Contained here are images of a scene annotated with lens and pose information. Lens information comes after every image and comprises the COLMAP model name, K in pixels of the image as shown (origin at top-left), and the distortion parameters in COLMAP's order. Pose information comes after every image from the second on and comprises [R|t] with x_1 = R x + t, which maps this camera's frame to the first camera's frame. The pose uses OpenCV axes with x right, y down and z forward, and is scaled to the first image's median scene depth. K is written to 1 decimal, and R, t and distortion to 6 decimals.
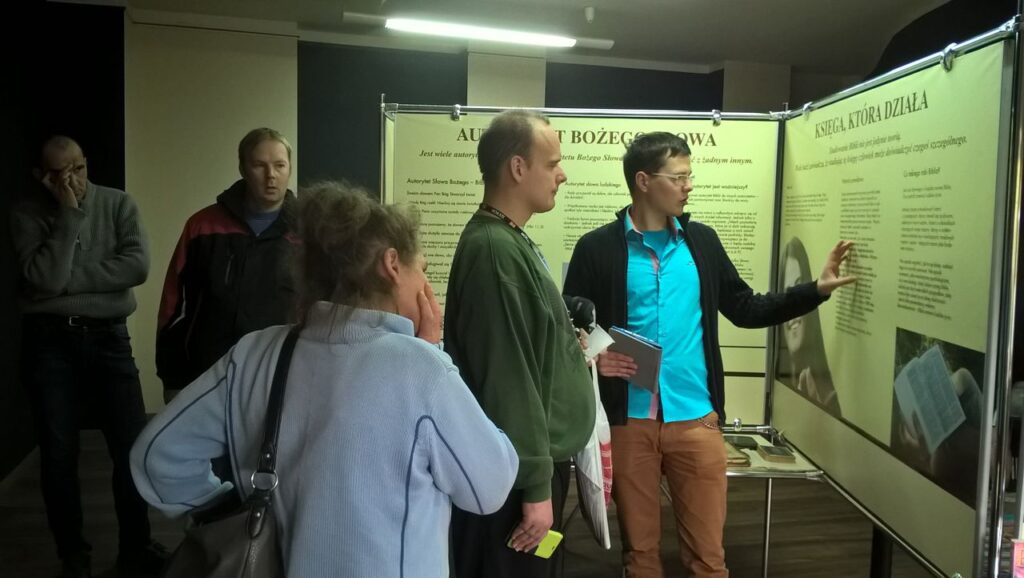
lens RADIAL K [[853.5, 0, 508.1], [0, 853.5, 289.9], [0, 0, 1]] dist [0.038455, -0.012327]
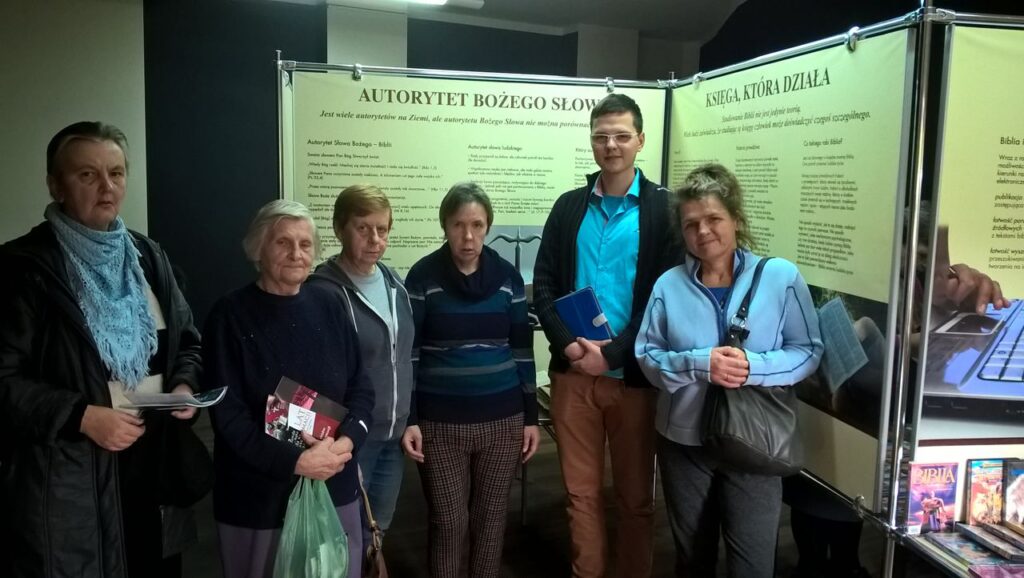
lens RADIAL K [[853.5, 0, 519.5], [0, 853.5, 289.6], [0, 0, 1]] dist [0.038455, -0.012327]
pose [[0.979820, -0.024113, 0.198424, -0.122969], [0.014625, 0.998685, 0.049145, -0.006583], [-0.199348, -0.045251, 0.978884, -0.015775]]
